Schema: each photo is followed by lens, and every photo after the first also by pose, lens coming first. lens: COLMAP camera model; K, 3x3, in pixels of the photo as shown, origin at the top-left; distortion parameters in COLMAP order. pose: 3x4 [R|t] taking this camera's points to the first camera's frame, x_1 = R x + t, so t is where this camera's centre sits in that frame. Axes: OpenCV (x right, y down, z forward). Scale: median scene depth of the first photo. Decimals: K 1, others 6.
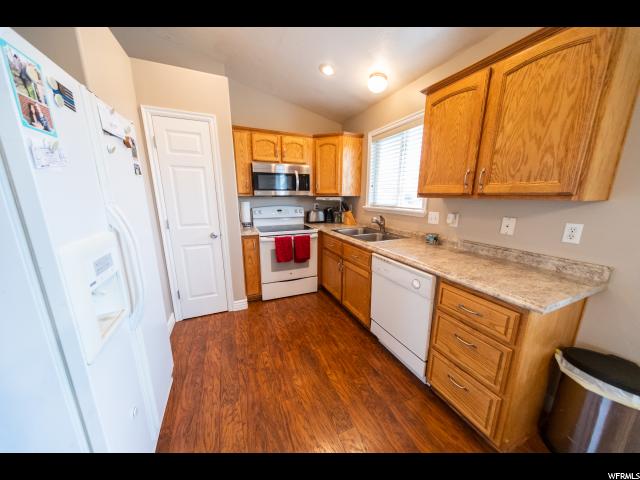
lens RADIAL K [[230.8, 0, 322.1], [0, 230.8, 248.6], [0, 0, 1]] dist [0.002129, 0.000170]
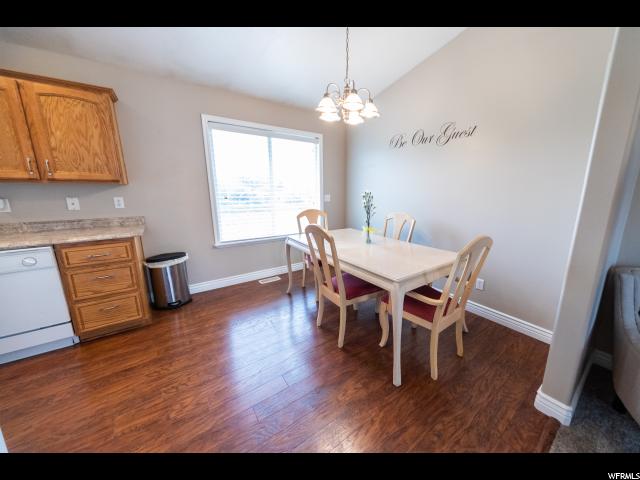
lens RADIAL K [[220.0, 0, 320.0], [0, 220.0, 240.0], [0, 0, 1]] dist [-0.000098, -0.000032]
pose [[-0.179875, -0.226601, 0.957234, -0.940251], [0.219571, 0.939306, 0.263617, 0.101625], [-0.958871, 0.257599, -0.119203, -0.244804]]
